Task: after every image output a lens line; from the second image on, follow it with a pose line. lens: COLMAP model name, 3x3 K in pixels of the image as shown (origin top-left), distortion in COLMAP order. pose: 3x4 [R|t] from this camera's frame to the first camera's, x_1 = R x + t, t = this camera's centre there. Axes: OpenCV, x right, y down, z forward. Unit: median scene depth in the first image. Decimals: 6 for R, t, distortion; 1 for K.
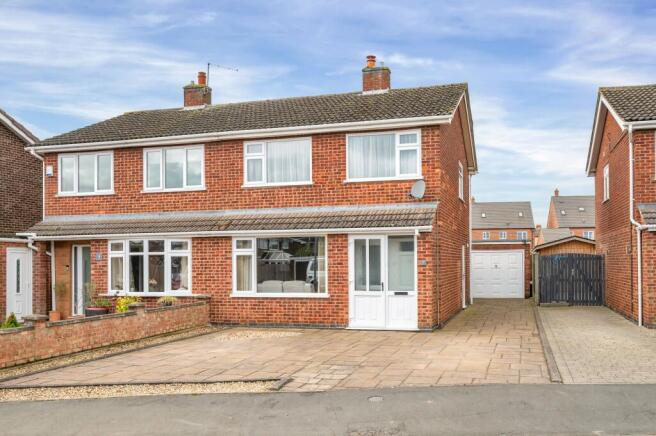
lens RADIAL K [[561.3, 0, 328.0], [0, 561.3, 218.0], [0, 0, 1]] dist [0.000120, 0.000280]
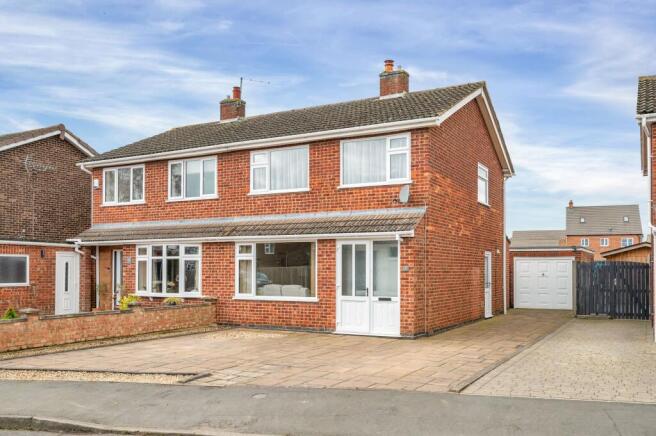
lens RADIAL K [[570.8, 0, 328.0], [0, 570.8, 218.0], [0, 0, 1]] dist [-0.000307, -0.000280]
pose [[0.973107, -0.009467, -0.230157, 0.246636], [0.006581, 0.999890, -0.013302, 0.003518], [0.230258, 0.011429, 0.973063, -0.004351]]
